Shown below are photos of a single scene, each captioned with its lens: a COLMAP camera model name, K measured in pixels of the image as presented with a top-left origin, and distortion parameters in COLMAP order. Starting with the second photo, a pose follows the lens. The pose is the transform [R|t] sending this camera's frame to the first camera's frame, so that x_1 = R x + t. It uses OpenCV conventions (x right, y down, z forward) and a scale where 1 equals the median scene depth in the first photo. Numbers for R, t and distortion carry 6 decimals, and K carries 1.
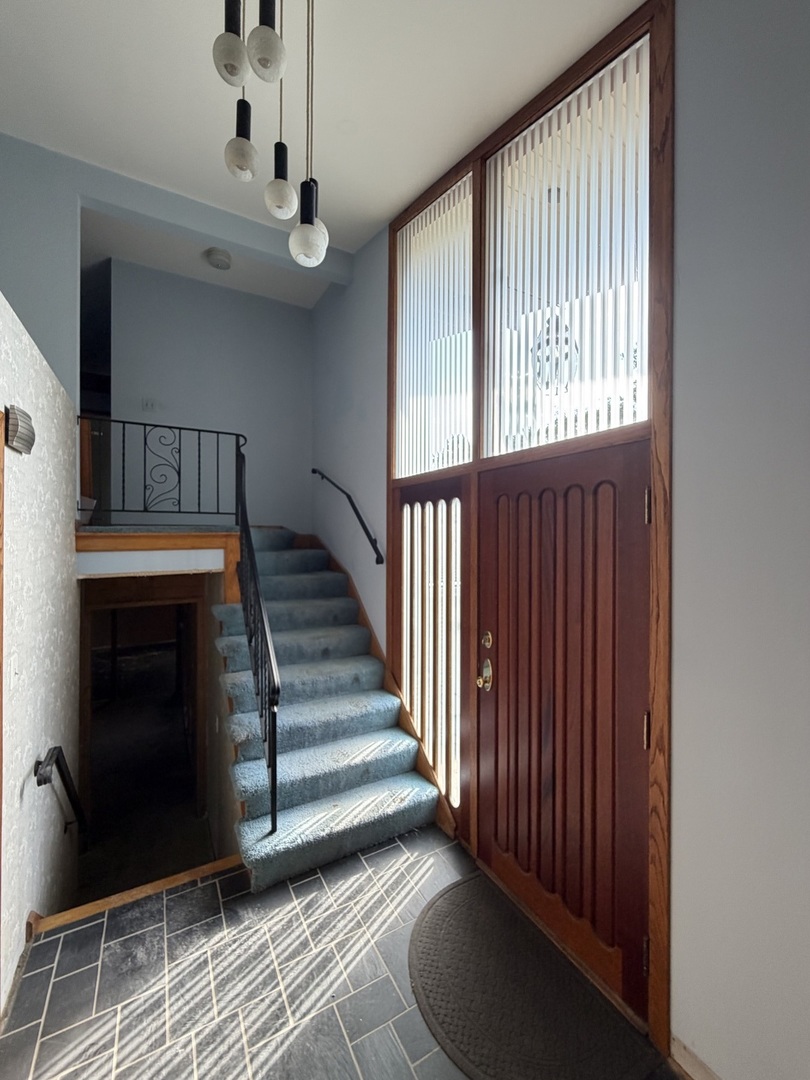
lens RADIAL K [[431.8, 0, 406.9], [0, 431.8, 539.7], [0, 0, 1]] dist [-0.002697, 0.000615]
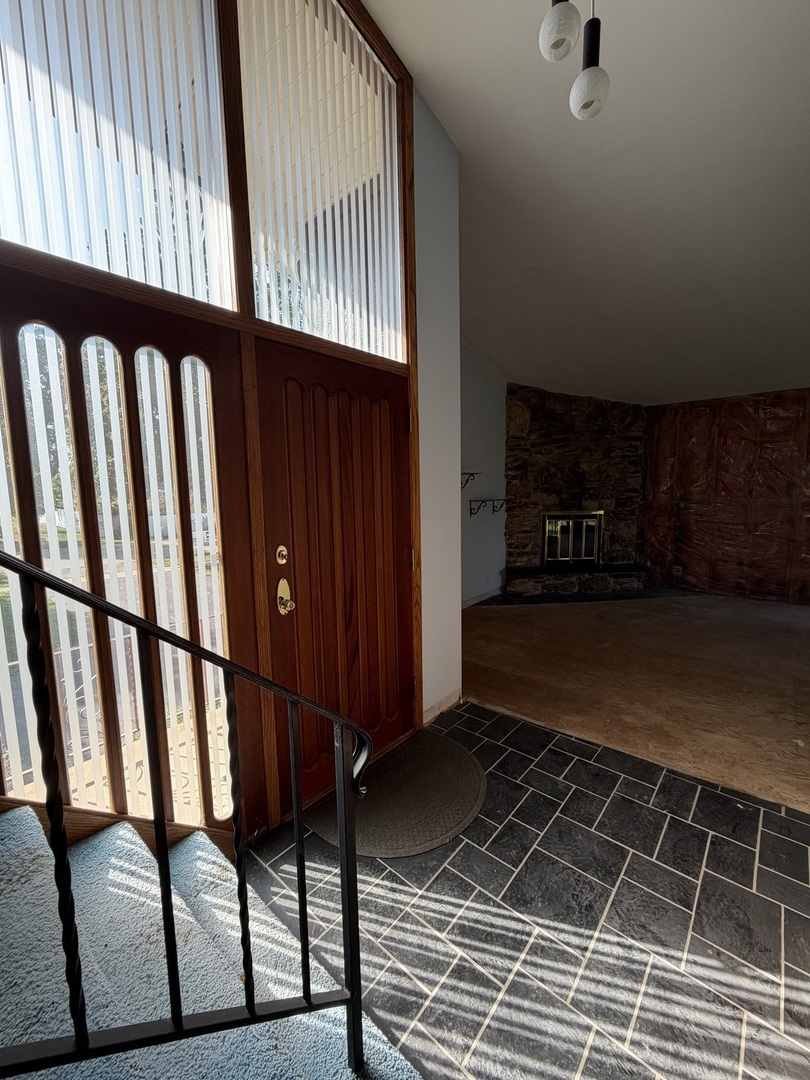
lens RADIAL K [[431.8, 0, 404.0], [0, 431.8, 536.7], [0, 0, 1]] dist [-0.002697, 0.000615]
pose [[-0.326381, -0.111783, 0.938606, -0.829606], [0.018683, 0.992026, 0.124641, 0.125729], [-0.945054, 0.058217, -0.321690, 1.318898]]
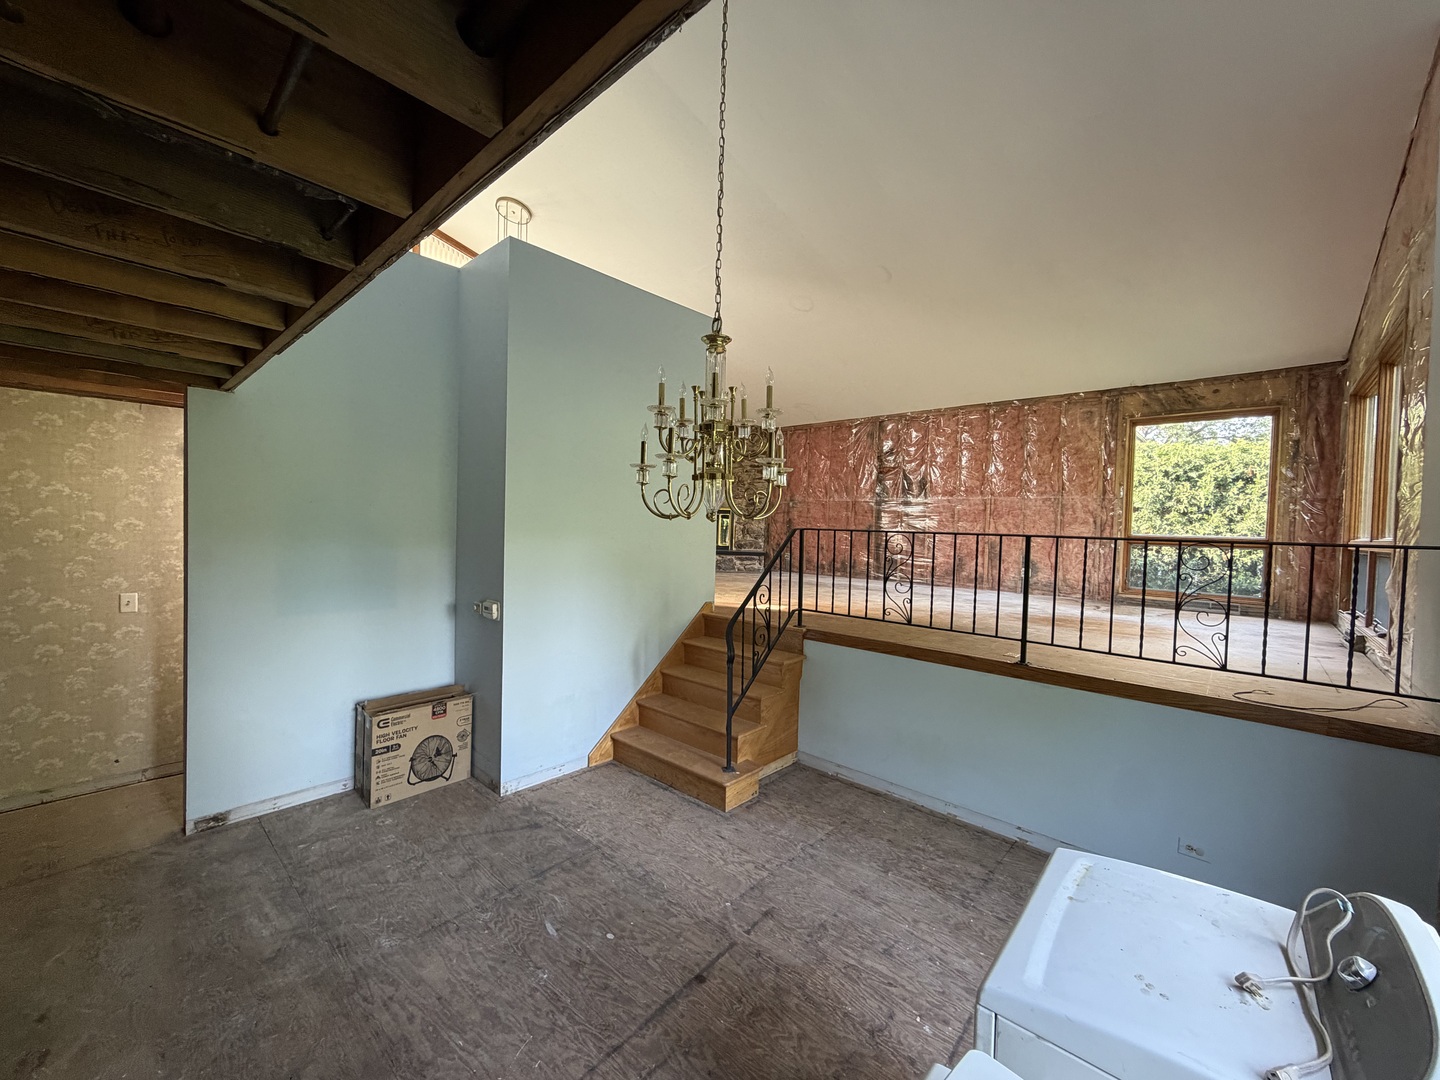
lens RADIAL K [[575.7, 0, 716.6], [0, 575.7, 543.3], [0, 0, 1]] dist [-0.002697, 0.000615]
pose [[-0.299471, -0.044458, 0.953069, -3.518417], [-0.029059, 0.998875, 0.037464, 0.517256], [-0.953663, -0.016476, -0.300426, 0.632827]]
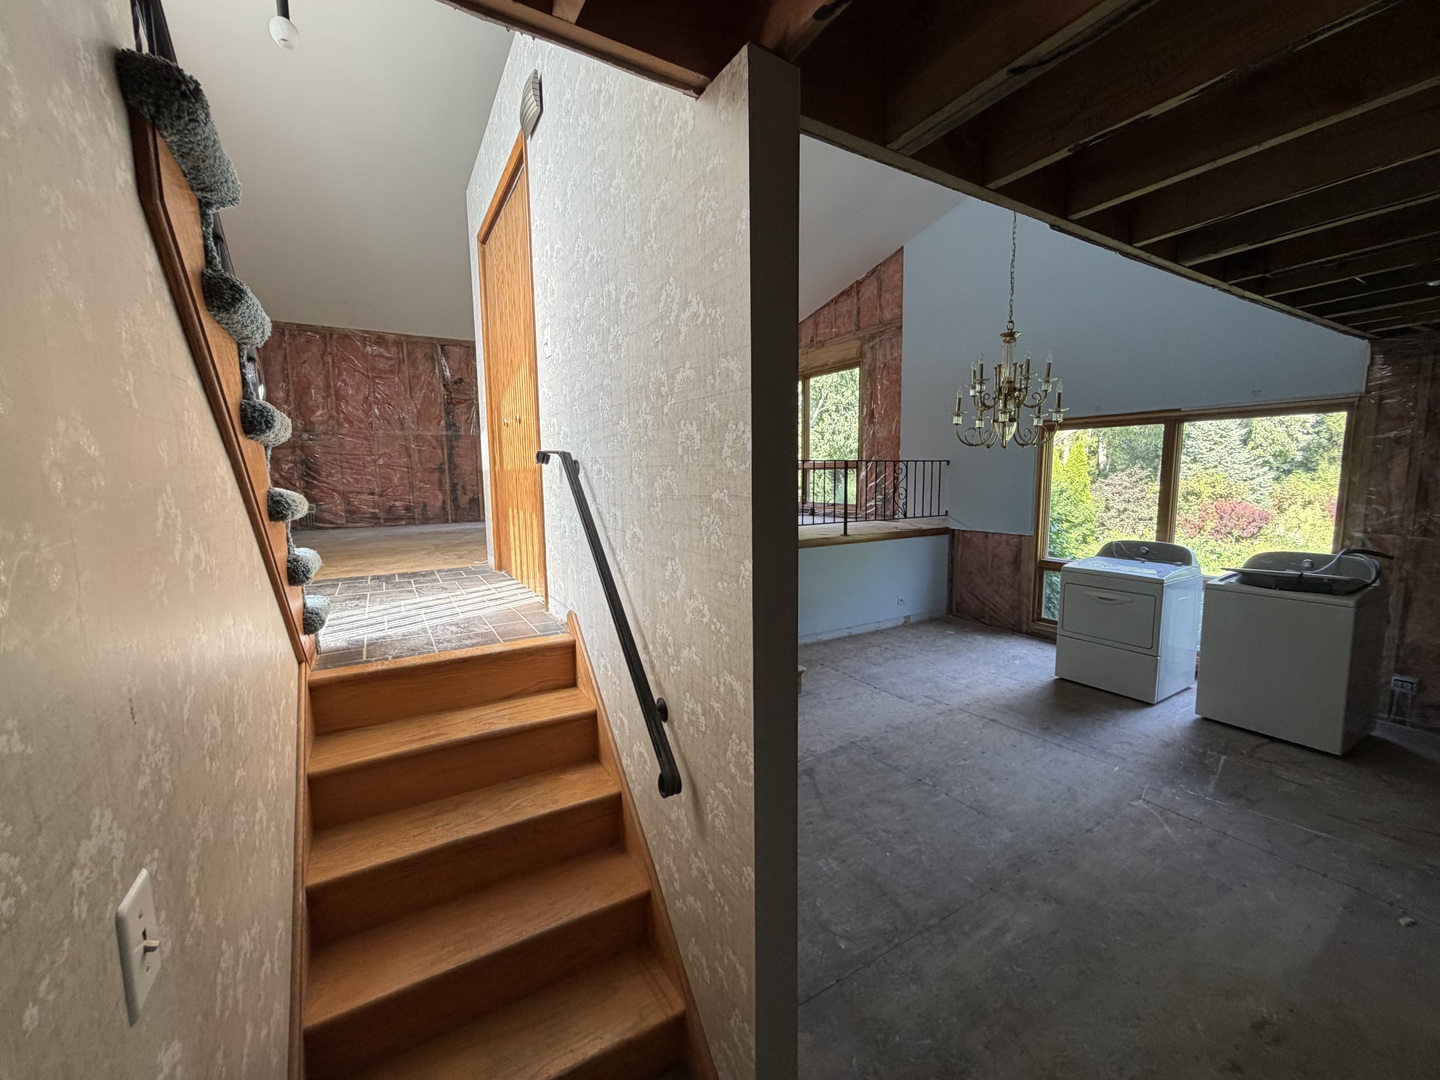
lens RADIAL K [[575.7, 0, 716.4], [0, 575.7, 539.5], [0, 0, 1]] dist [-0.002697, 0.000615]
pose [[-0.999892, 0.007525, -0.012618, -1.235747], [0.006024, 0.993349, 0.114985, 0.598221], [0.013400, 0.114896, -0.993287, 2.357519]]
